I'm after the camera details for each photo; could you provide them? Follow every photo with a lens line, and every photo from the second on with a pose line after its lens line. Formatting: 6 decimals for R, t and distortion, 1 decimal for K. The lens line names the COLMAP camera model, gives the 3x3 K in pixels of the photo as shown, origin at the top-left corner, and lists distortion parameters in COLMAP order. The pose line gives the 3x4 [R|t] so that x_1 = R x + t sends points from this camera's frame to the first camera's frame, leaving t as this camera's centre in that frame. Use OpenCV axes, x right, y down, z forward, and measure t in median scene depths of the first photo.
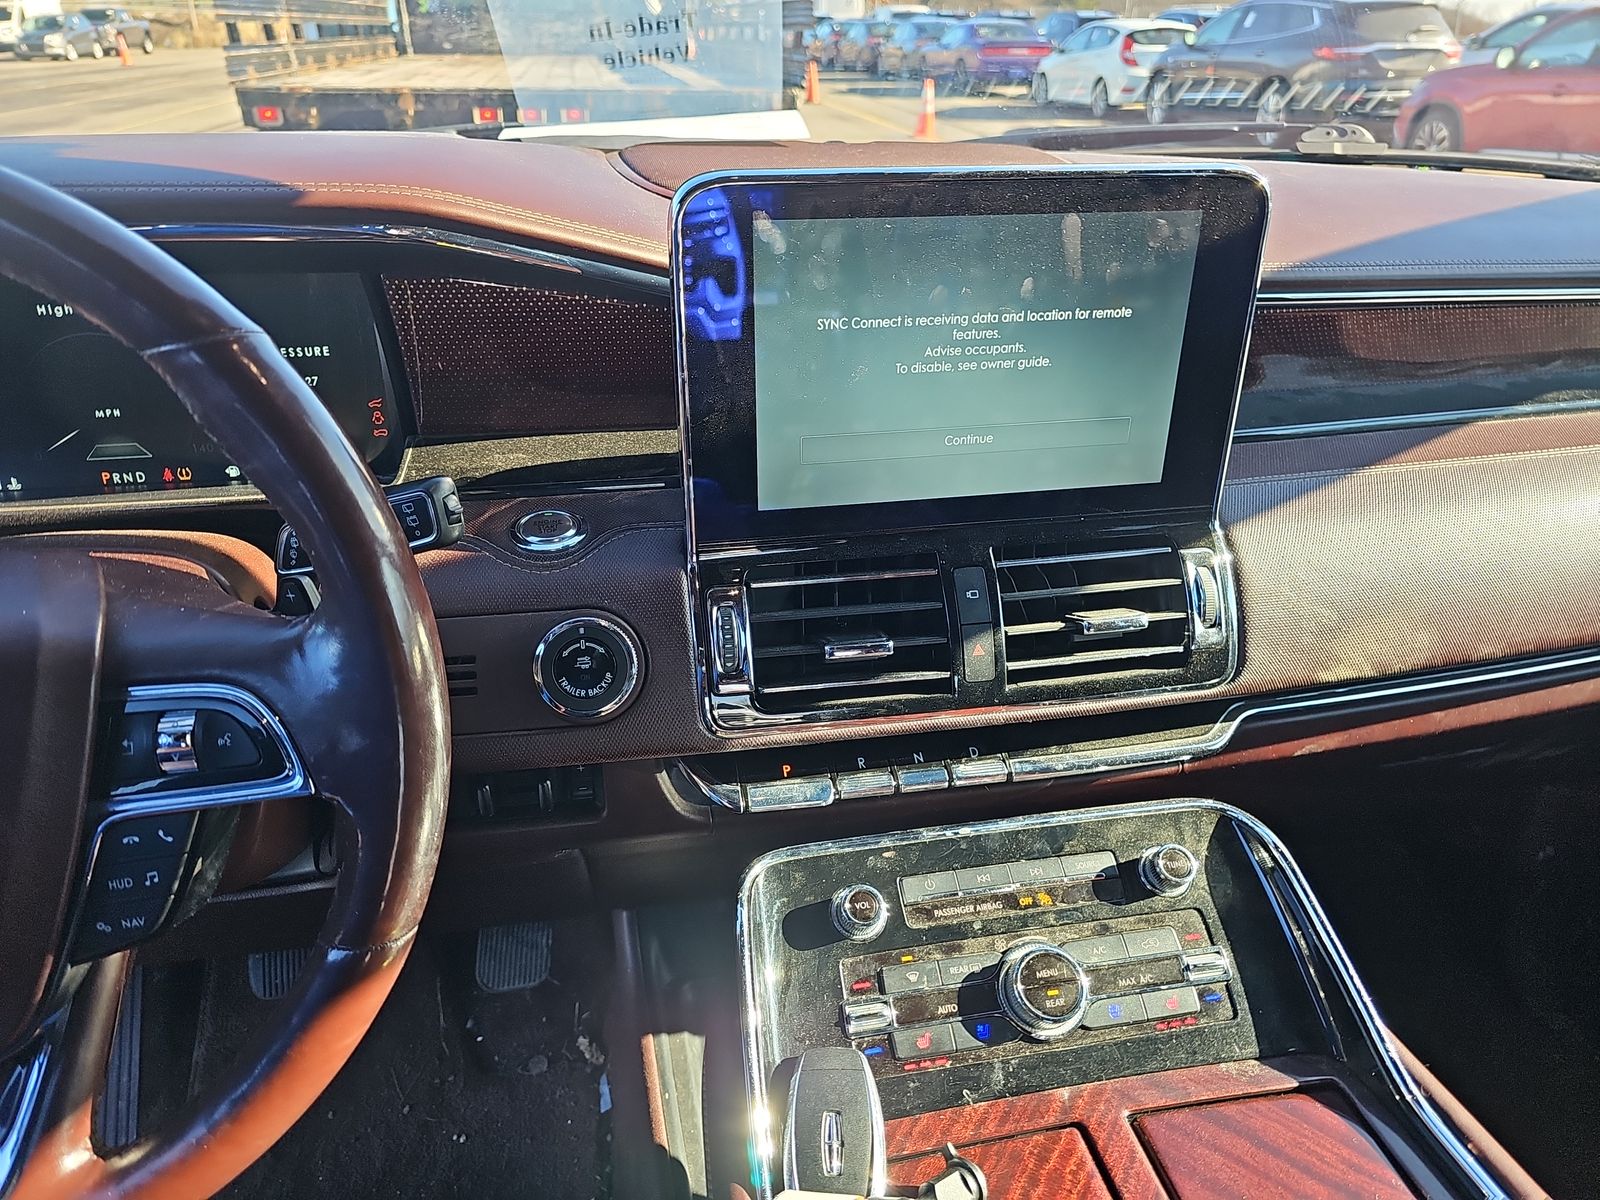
lens RADIAL K [[1152.0, 0, 790.5], [0, 1152.0, 599.4], [0, 0, 1]] dist [0.050497, -0.079000]
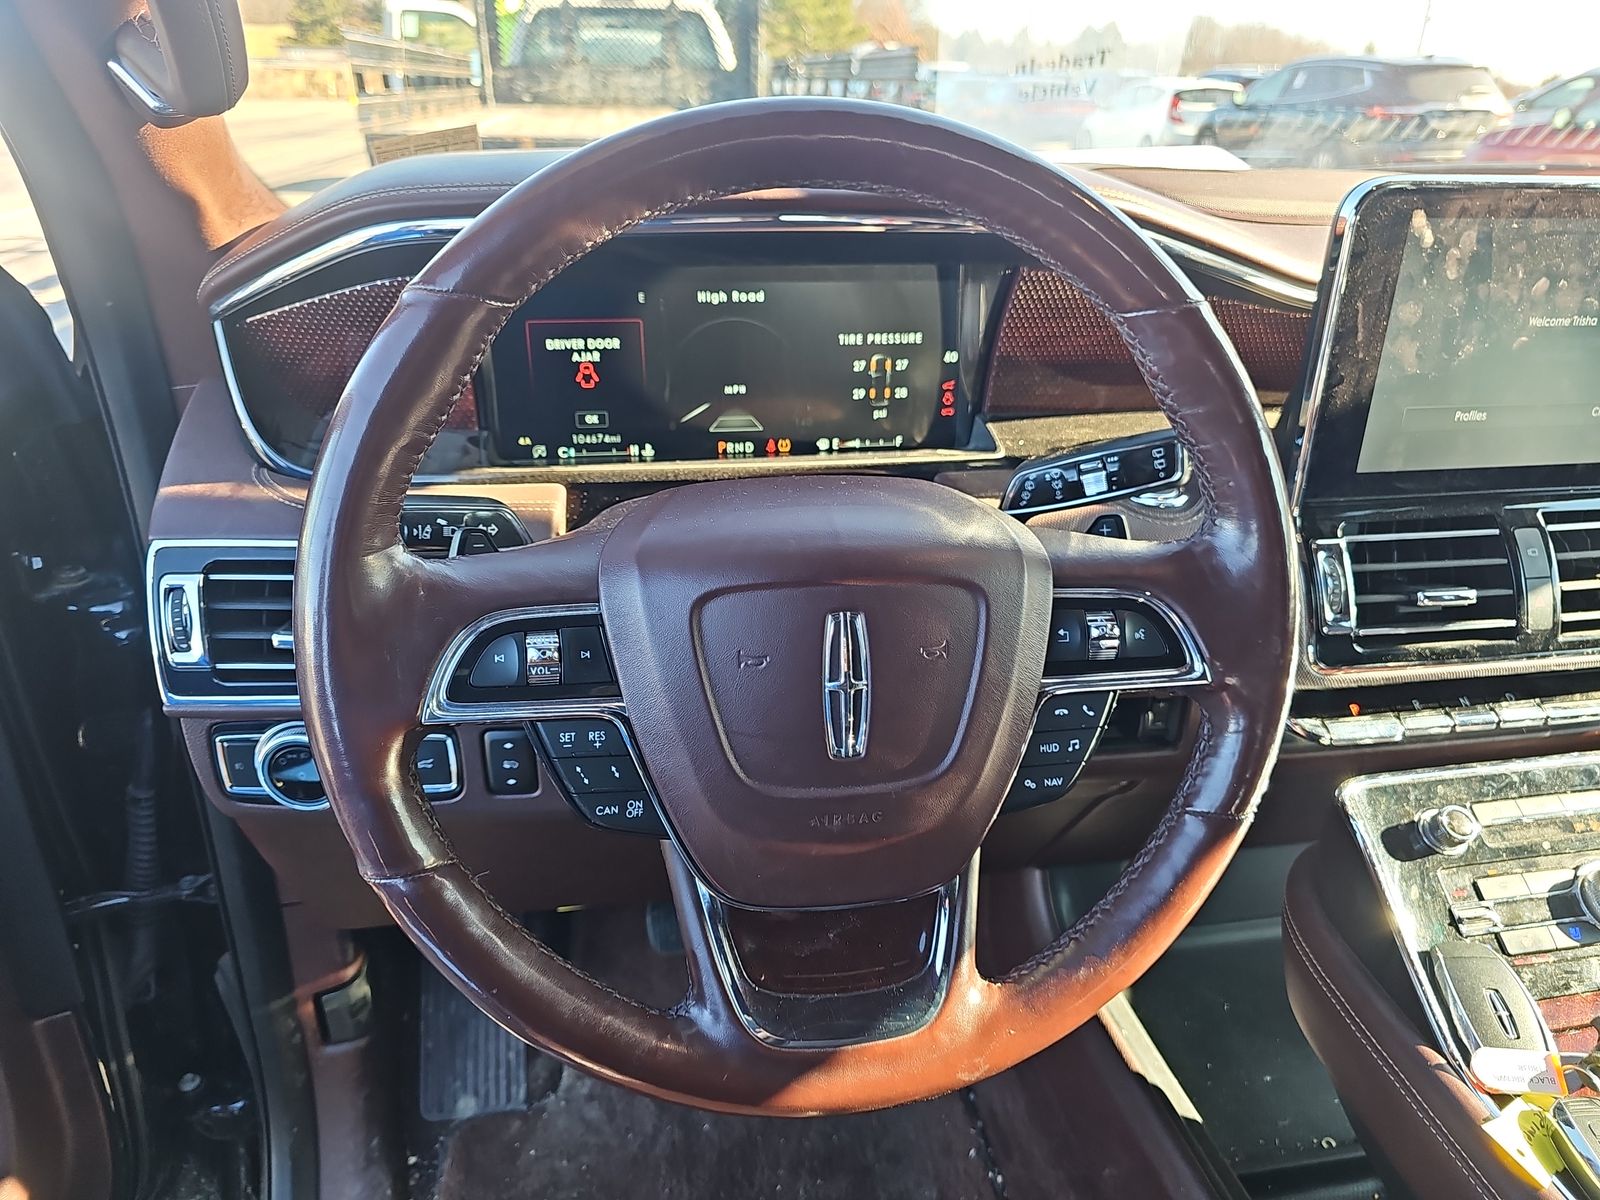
lens RADIAL K [[1152.0, 0, 790.5], [0, 1152.0, 599.4], [0, 0, 1]] dist [0.050497, -0.079000]
pose [[0.999759, 0.015352, -0.015685, -0.510324], [-0.015977, 0.999051, -0.040518, 0.092110], [0.015048, 0.040759, 0.999056, -0.131301]]
